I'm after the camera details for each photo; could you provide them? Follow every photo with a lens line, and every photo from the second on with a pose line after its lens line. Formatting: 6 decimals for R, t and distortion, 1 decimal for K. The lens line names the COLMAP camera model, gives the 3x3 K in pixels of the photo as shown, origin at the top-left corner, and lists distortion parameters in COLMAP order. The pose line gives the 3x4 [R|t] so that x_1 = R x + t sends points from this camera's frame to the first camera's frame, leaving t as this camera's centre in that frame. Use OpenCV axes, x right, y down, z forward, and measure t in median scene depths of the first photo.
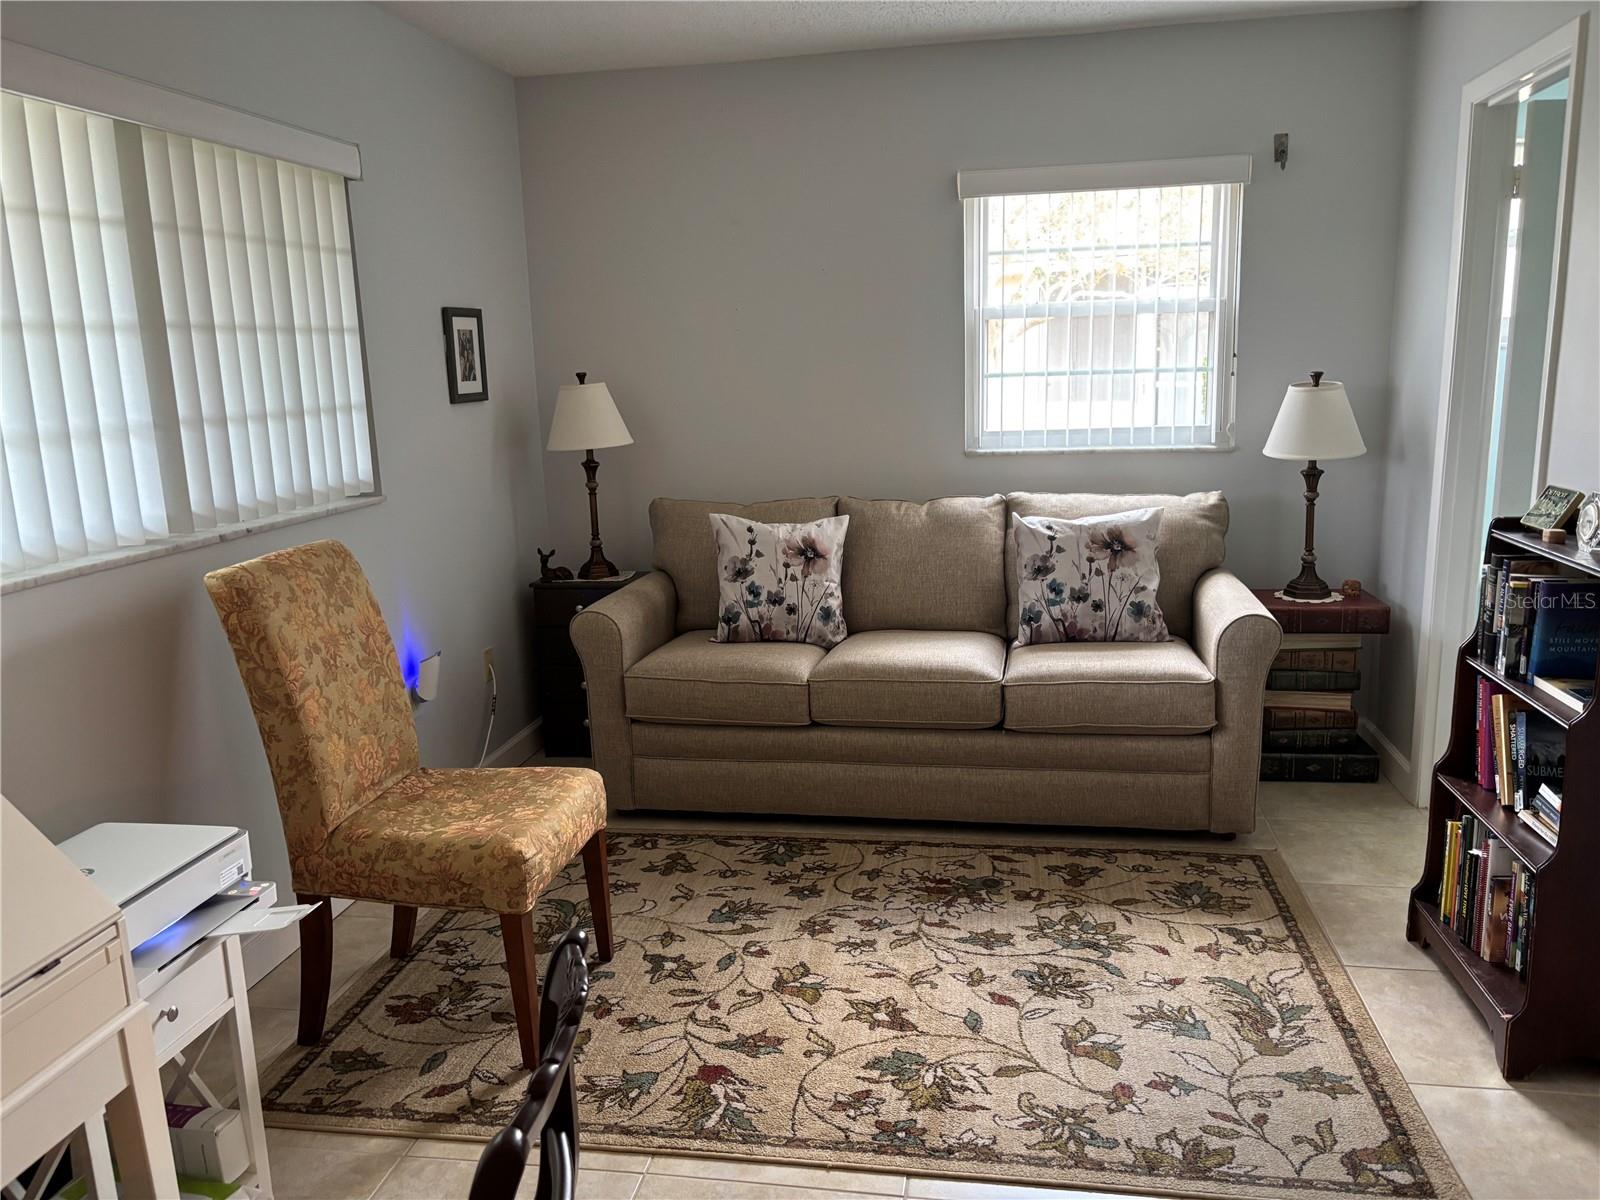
lens RADIAL K [[1221.9, 0, 791.0], [0, 1221.9, 601.3], [0, 0, 1]] dist [0.051728, -0.059851]
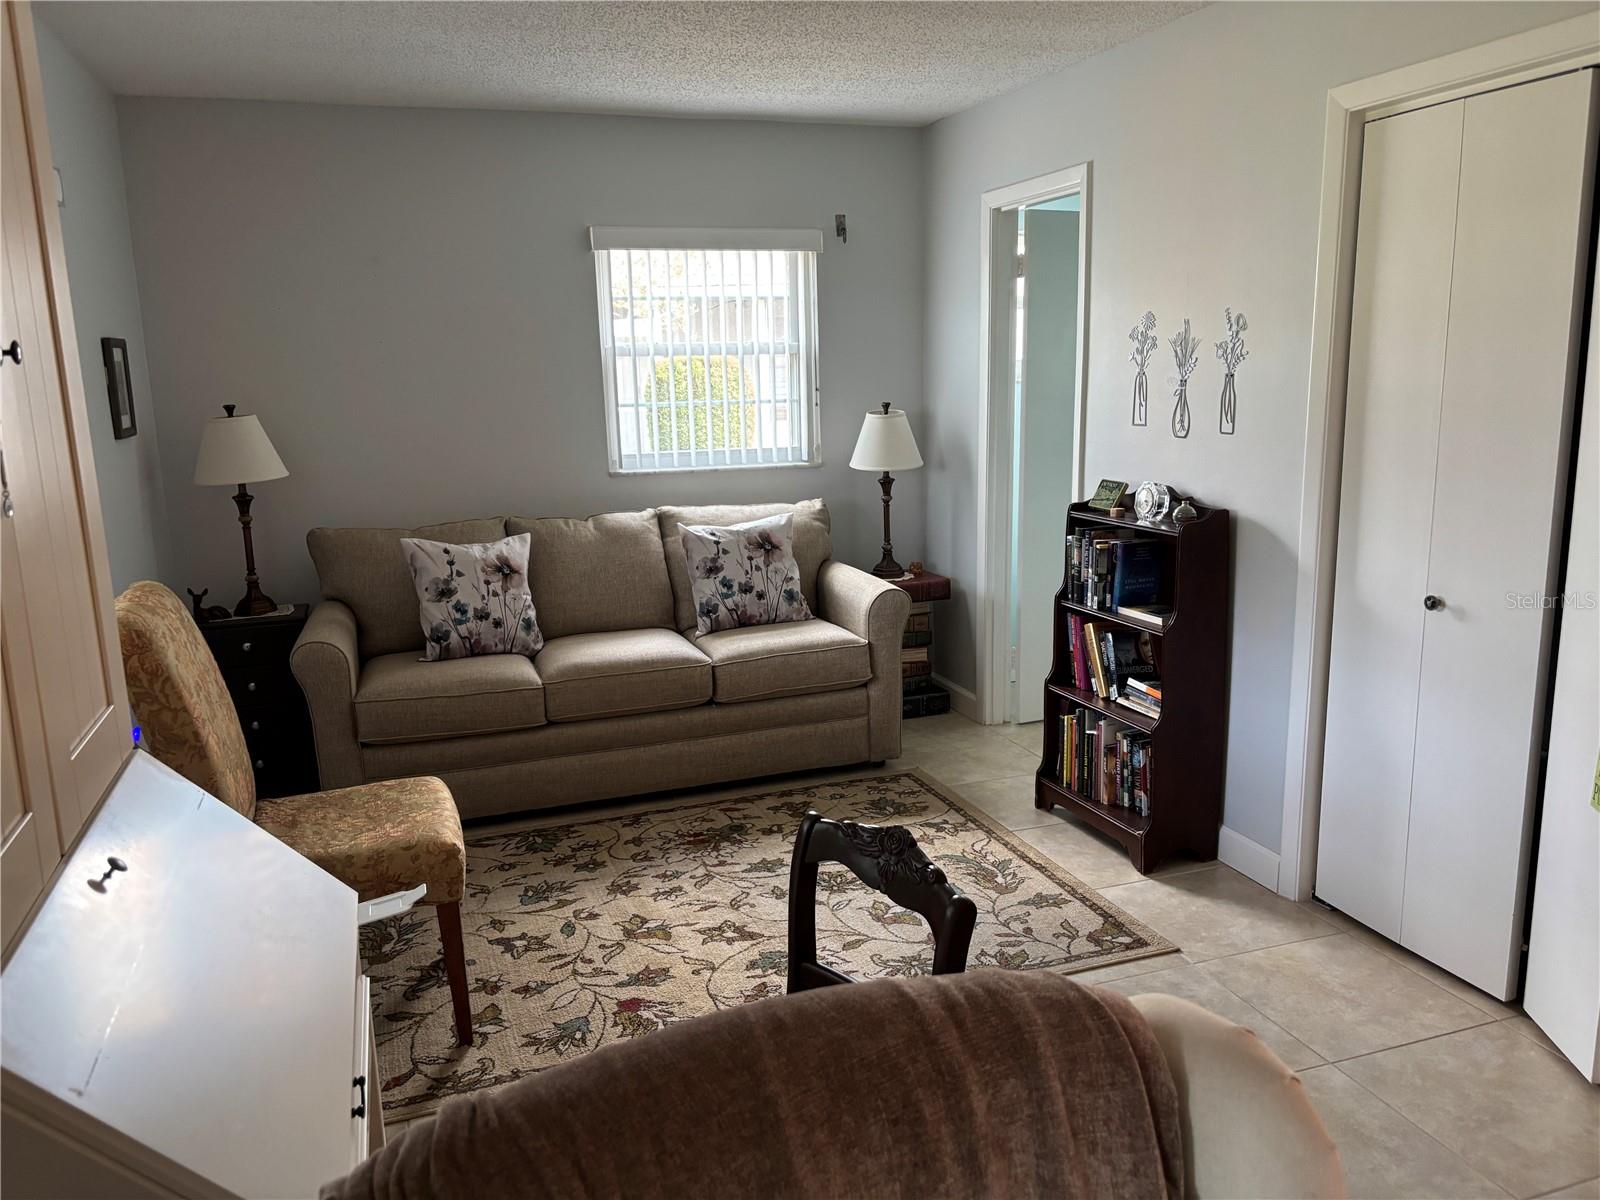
lens RADIAL K [[1221.9, 0, 791.0], [0, 1221.9, 601.3], [0, 0, 1]] dist [0.051728, -0.059851]
pose [[0.875073, -0.084266, 0.476598, -0.395702], [0.093454, 0.995614, 0.004444, 0.009473], [-0.474882, 0.040651, 0.879110, -0.099759]]
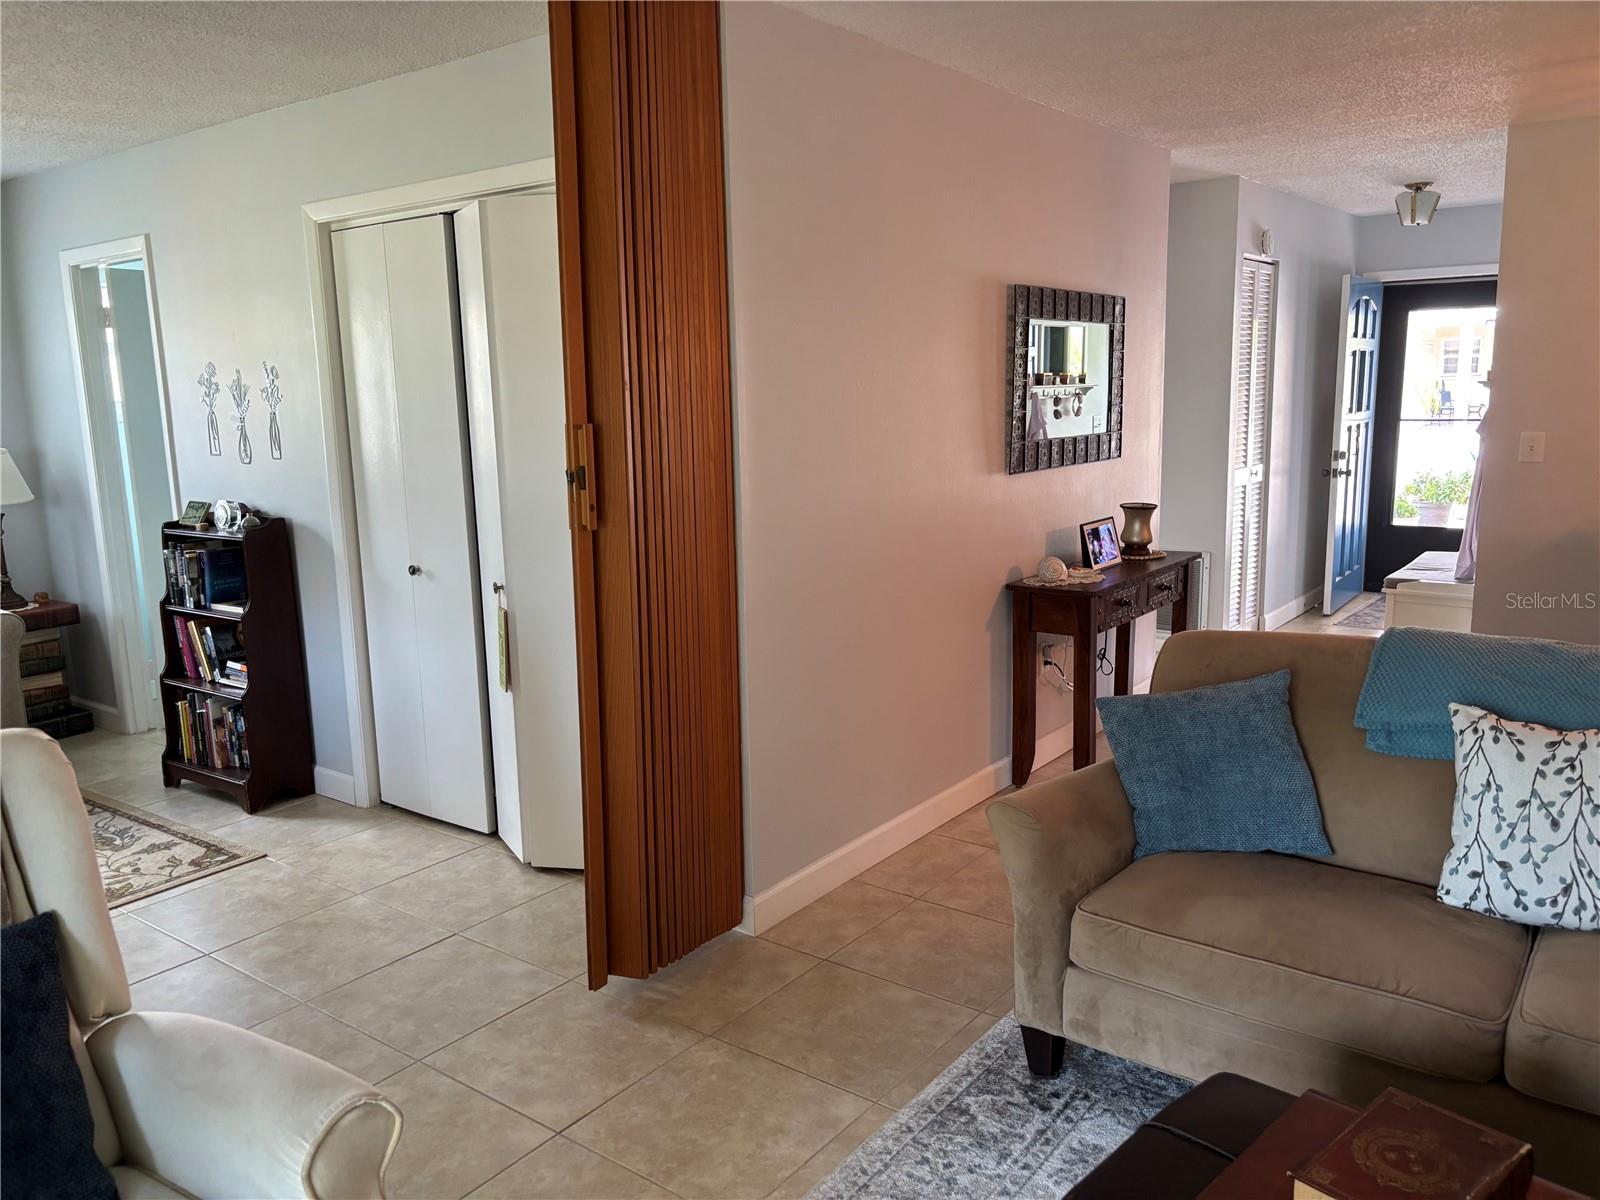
lens RADIAL K [[1227.0, 0, 792.2], [0, 1227.0, 607.4], [0, 0, 1]] dist [0.019659, 0.005600]
pose [[0.454380, -0.142698, 0.879305, -0.528730], [0.188179, 0.980187, 0.061828, 0.101049], [-0.870705, 0.137373, 0.472230, -0.522700]]
